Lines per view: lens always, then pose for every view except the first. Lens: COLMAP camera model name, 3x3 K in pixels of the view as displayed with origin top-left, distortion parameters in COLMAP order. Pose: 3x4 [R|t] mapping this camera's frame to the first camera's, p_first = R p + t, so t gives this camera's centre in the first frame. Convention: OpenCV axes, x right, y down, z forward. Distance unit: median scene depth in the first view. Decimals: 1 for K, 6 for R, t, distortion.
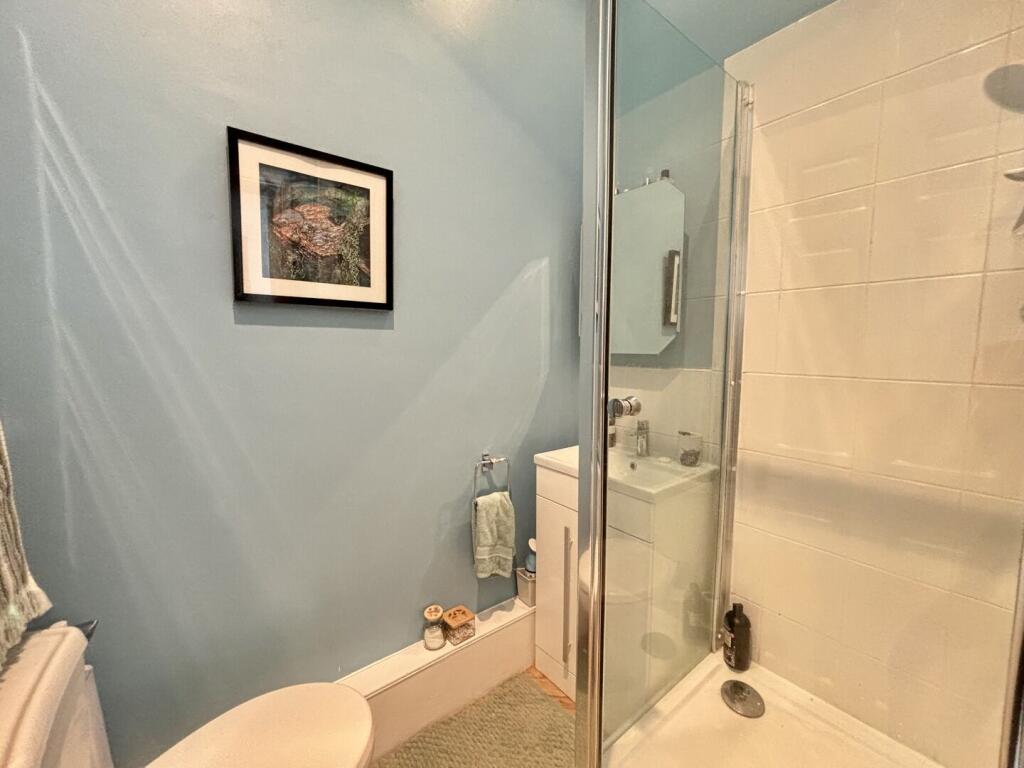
lens RADIAL K [[408.2, 0, 505.1], [0, 408.2, 381.1], [0, 0, 1]] dist [0.002907, -0.000931]
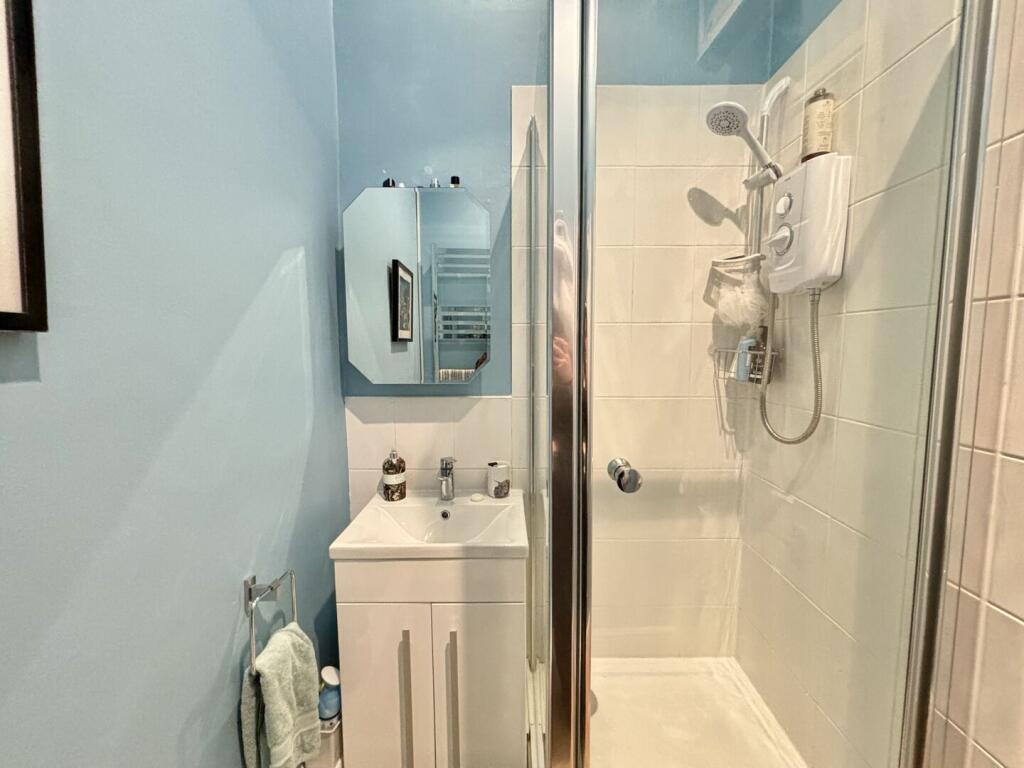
lens RADIAL K [[408.2, 0, 513.6], [0, 408.2, 384.2], [0, 0, 1]] dist [0.002907, -0.000931]
pose [[0.620091, -0.075157, 0.780921, -0.244275], [0.074530, 0.996542, 0.036728, -0.084430], [-0.780982, 0.035427, 0.623549, 0.343539]]
